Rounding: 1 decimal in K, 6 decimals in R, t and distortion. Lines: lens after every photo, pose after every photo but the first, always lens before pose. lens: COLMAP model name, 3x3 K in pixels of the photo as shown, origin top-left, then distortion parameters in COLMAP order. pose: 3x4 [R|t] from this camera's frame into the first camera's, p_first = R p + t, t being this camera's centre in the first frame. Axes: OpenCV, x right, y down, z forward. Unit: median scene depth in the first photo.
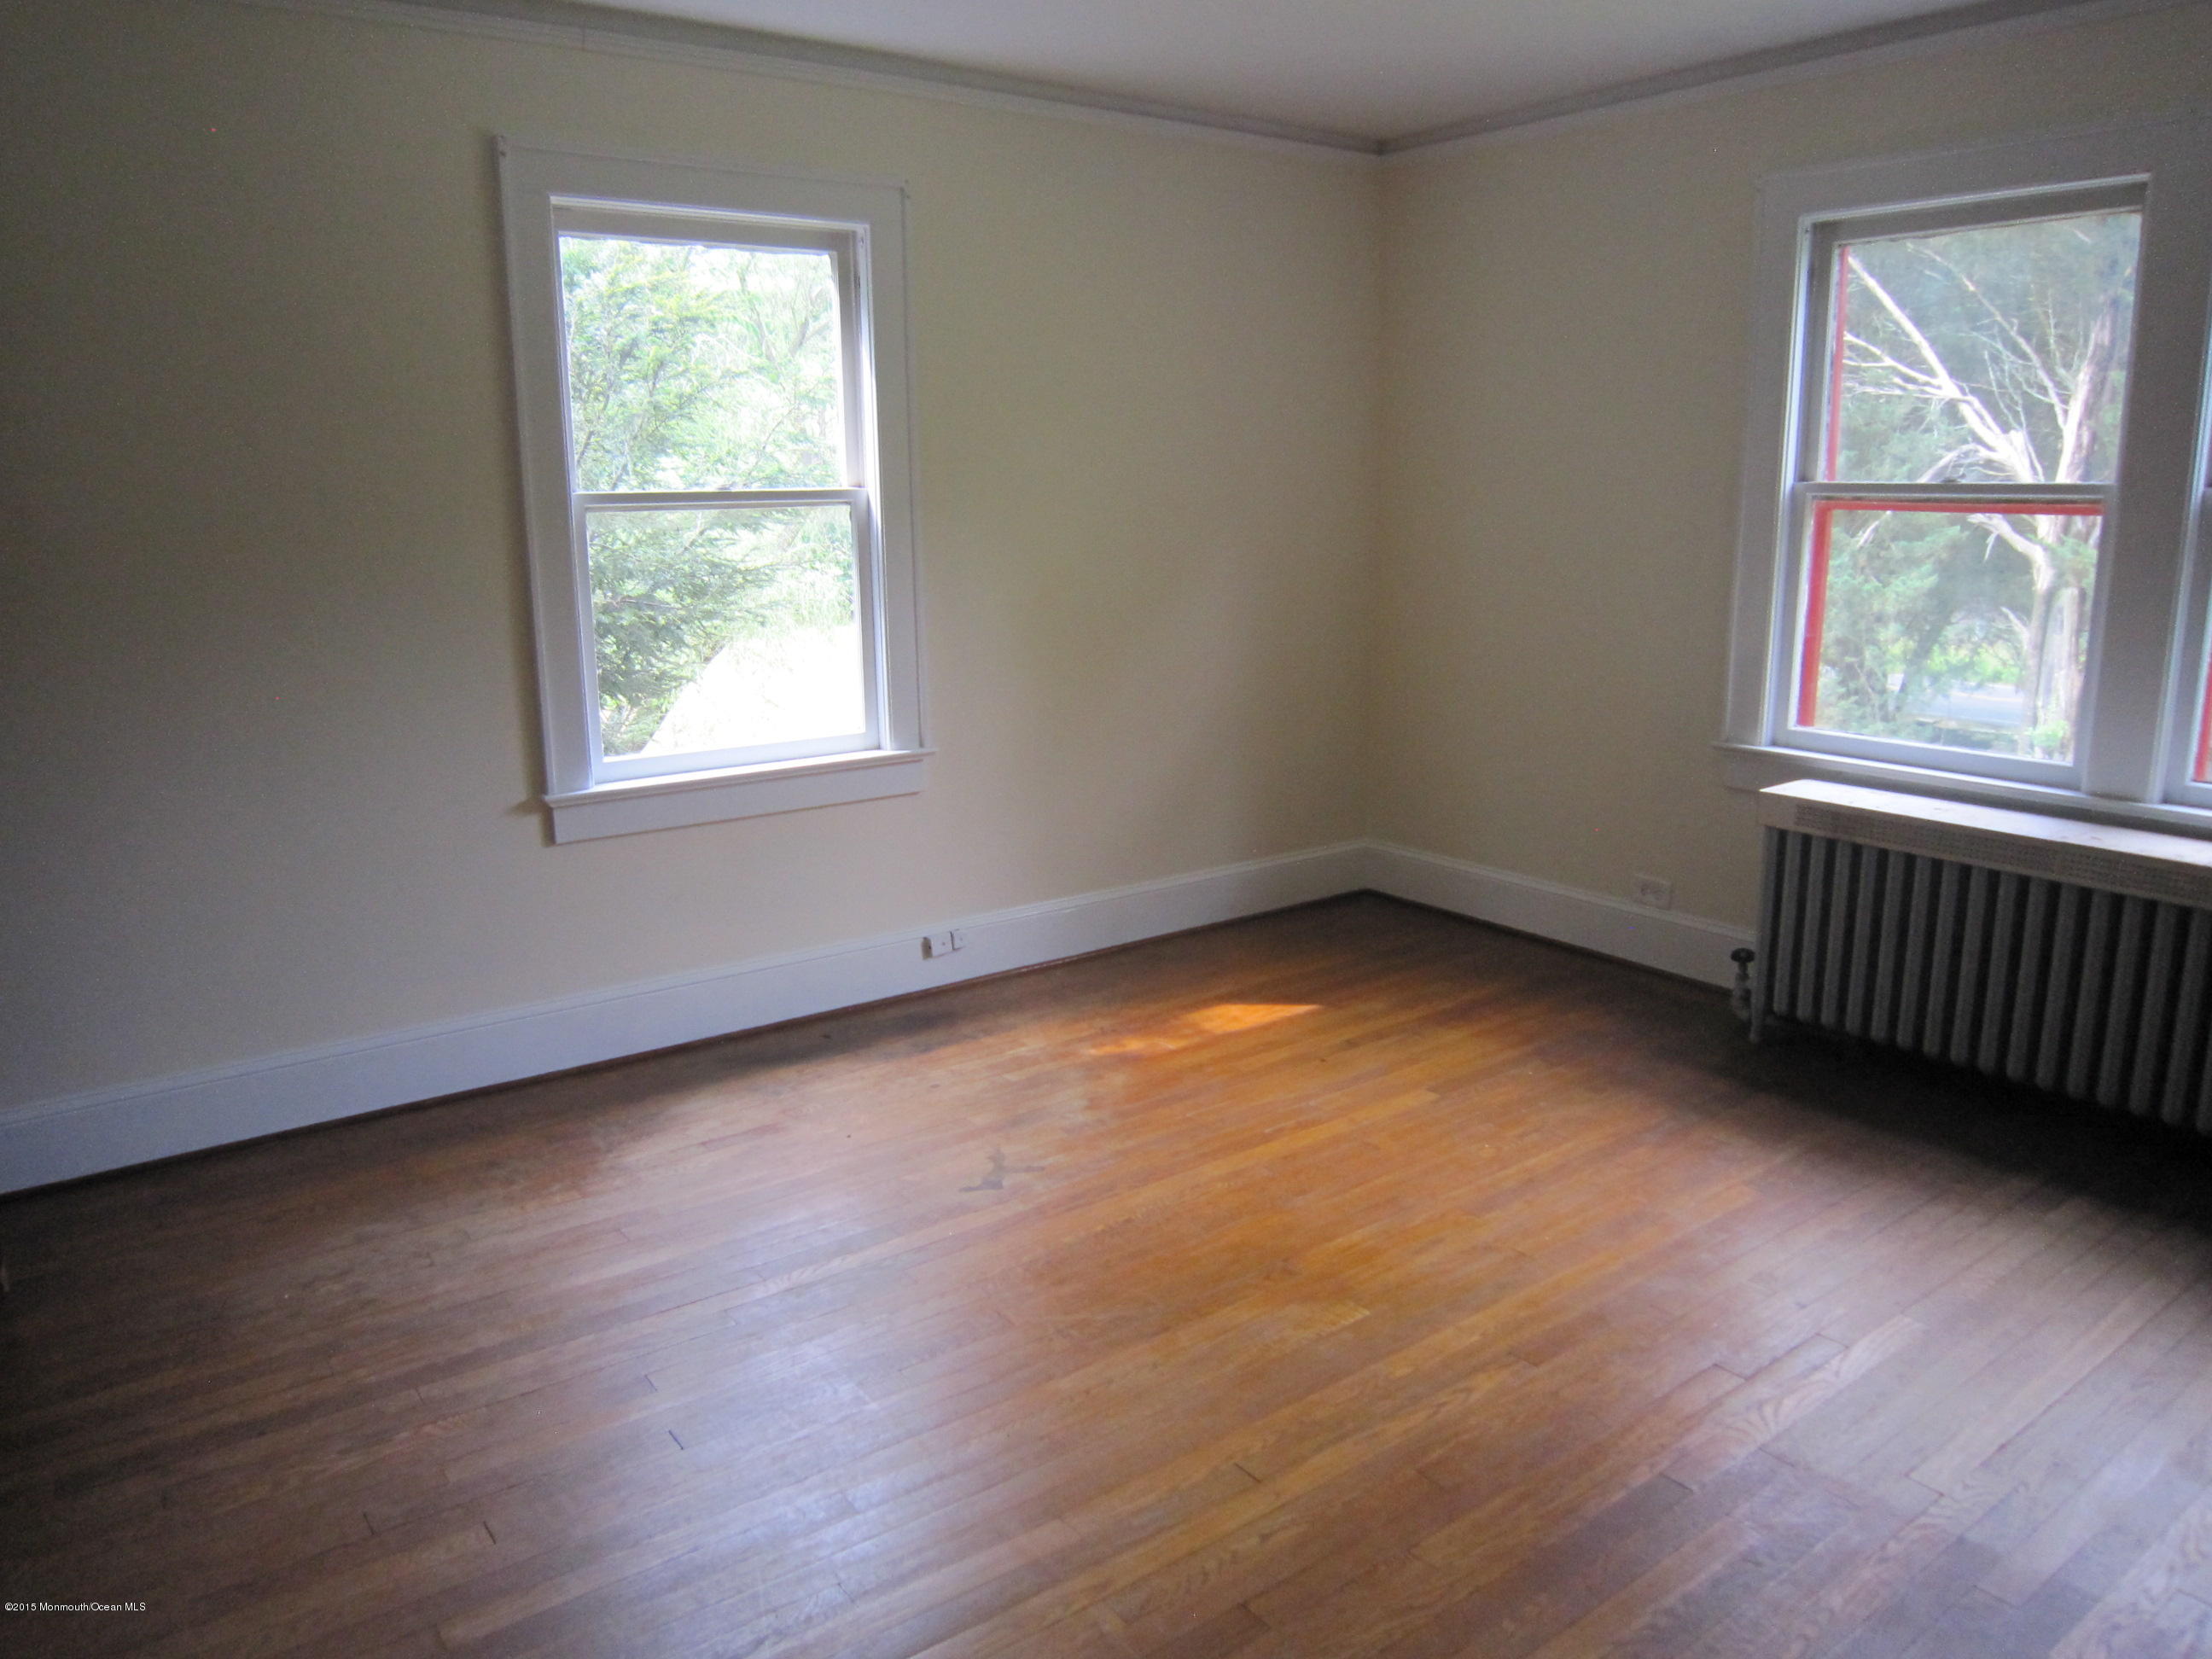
lens RADIAL K [[1548.4, 0, 1106.0], [0, 1548.4, 829.5], [0, 0, 1]] dist [-0.086471, 0.040058]
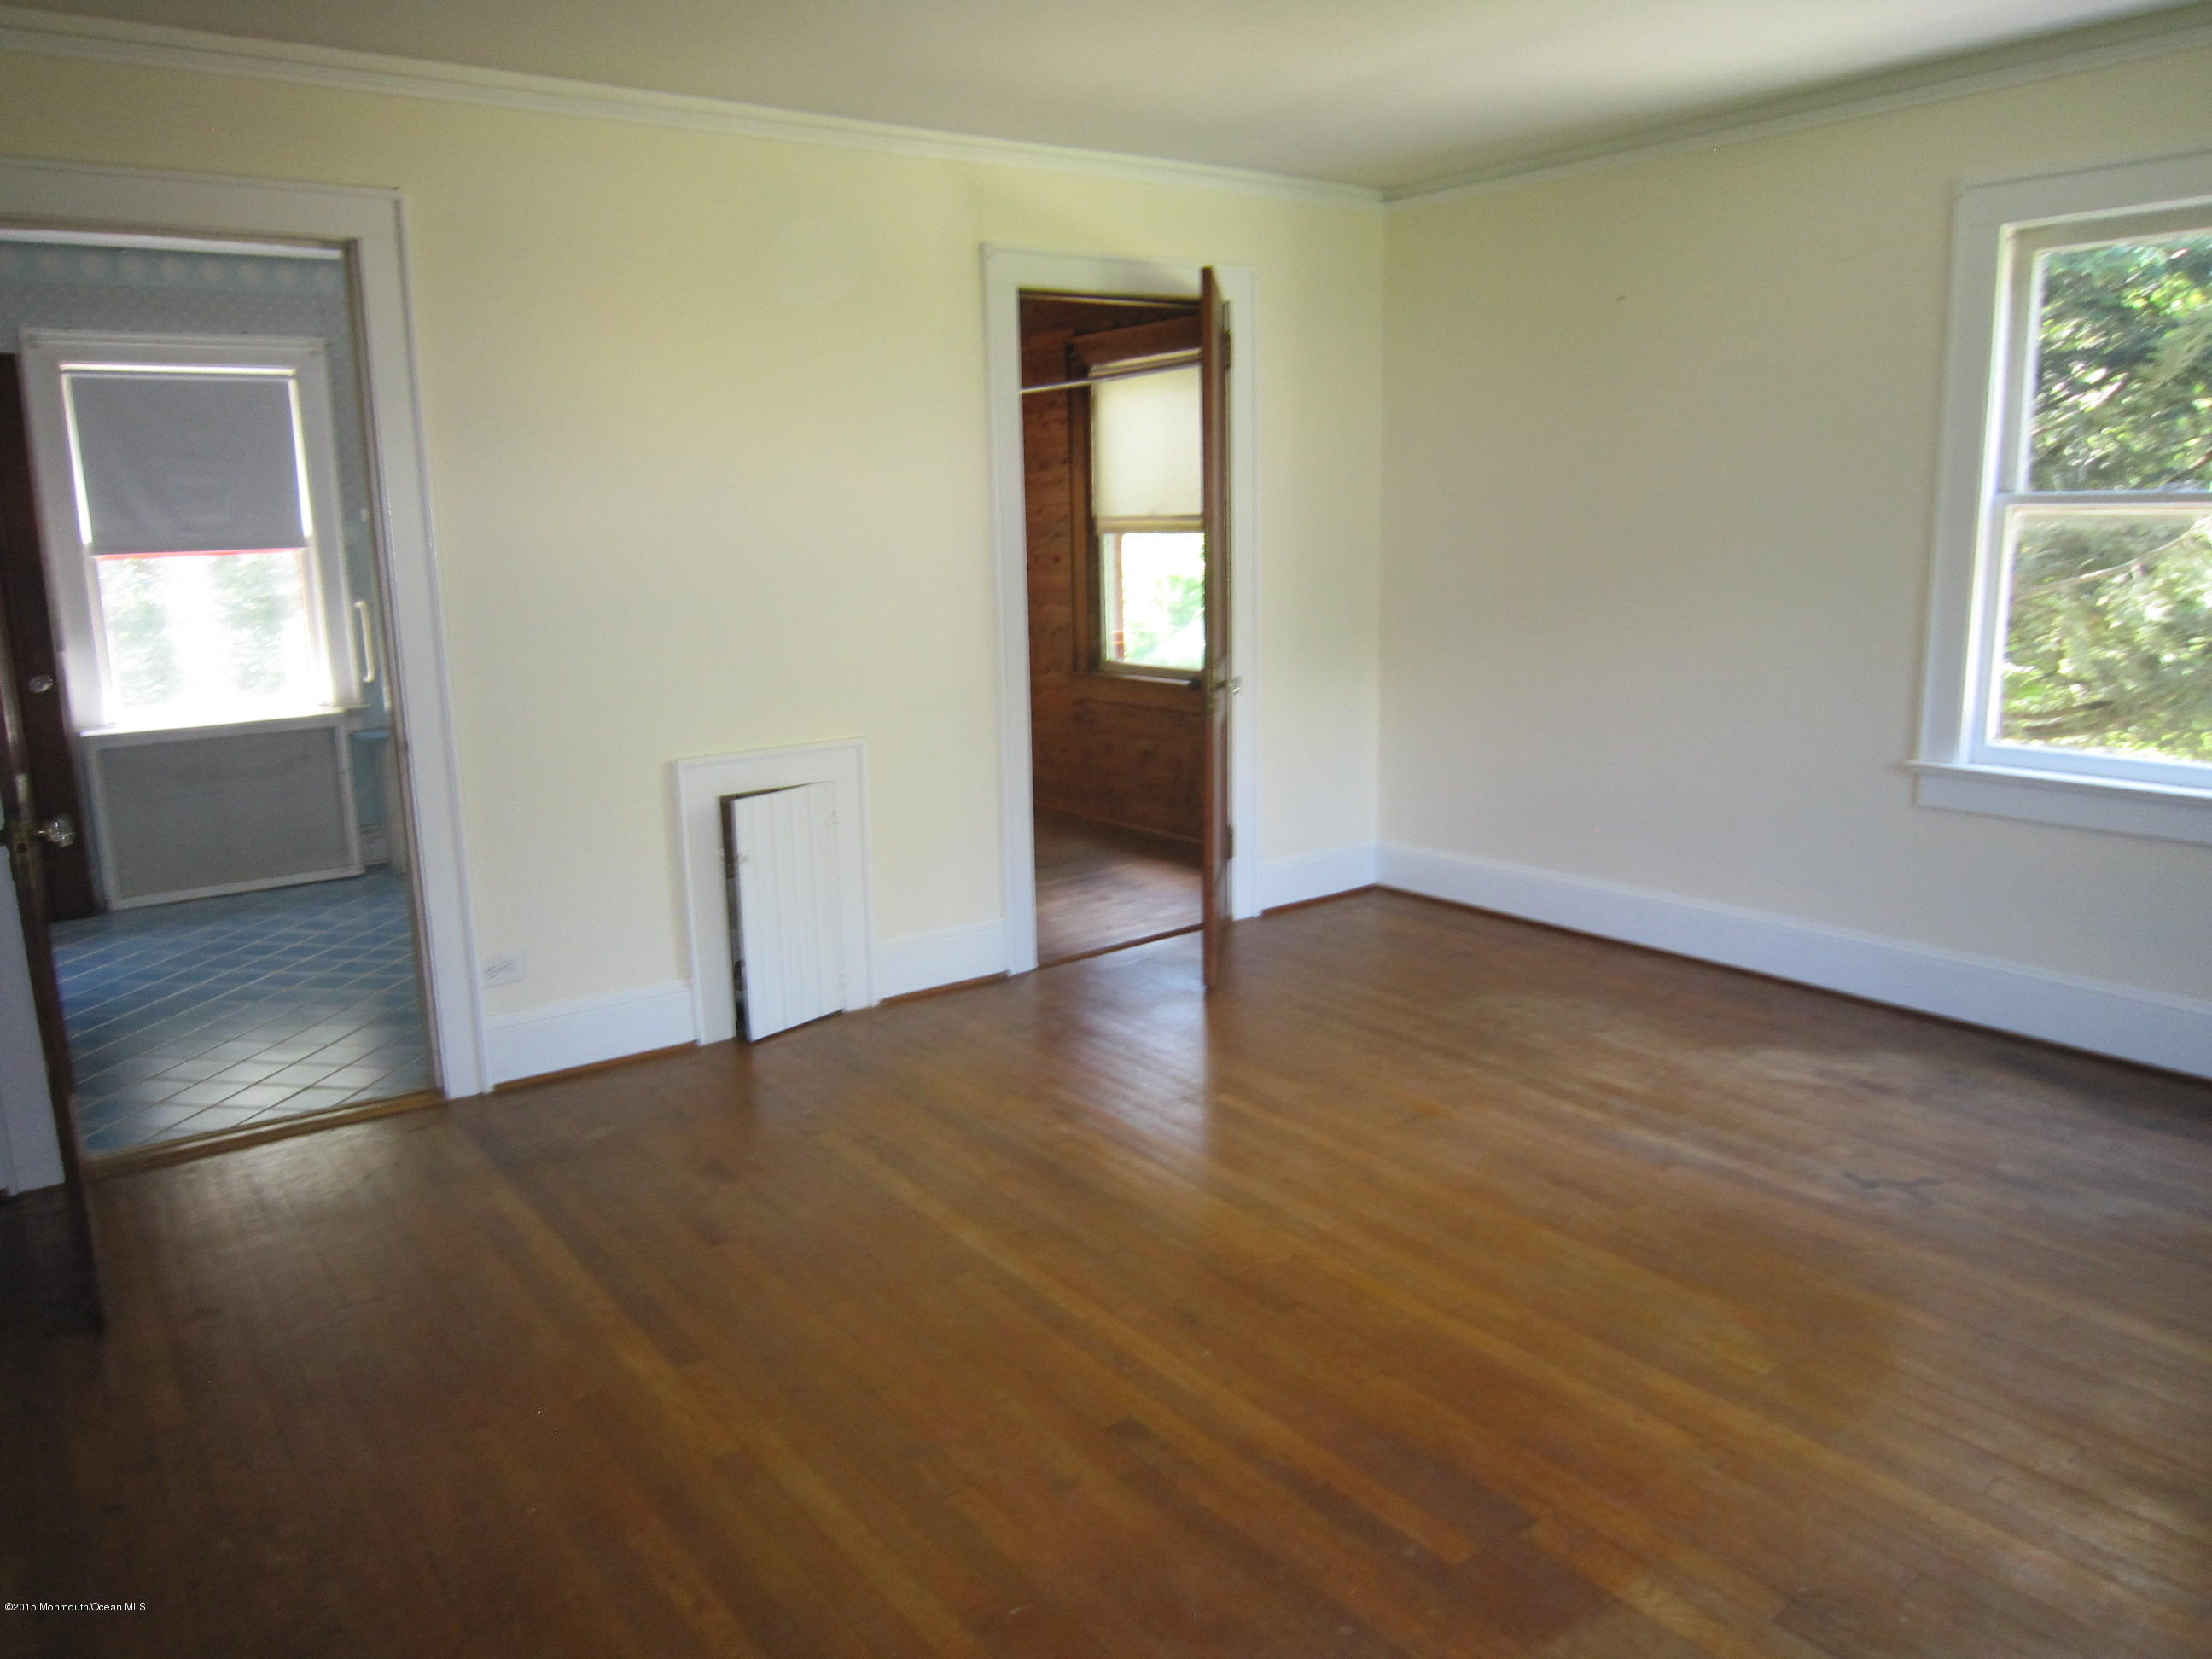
lens RADIAL K [[1548.4, 0, 1106.0], [0, 1548.4, 829.5], [0, 0, 1]] dist [-0.086471, 0.040058]
pose [[0.016278, 0.211896, -0.977157, 0.837128], [-0.201273, 0.957975, 0.204384, -0.093730], [0.979400, 0.193348, 0.058243, 0.408381]]
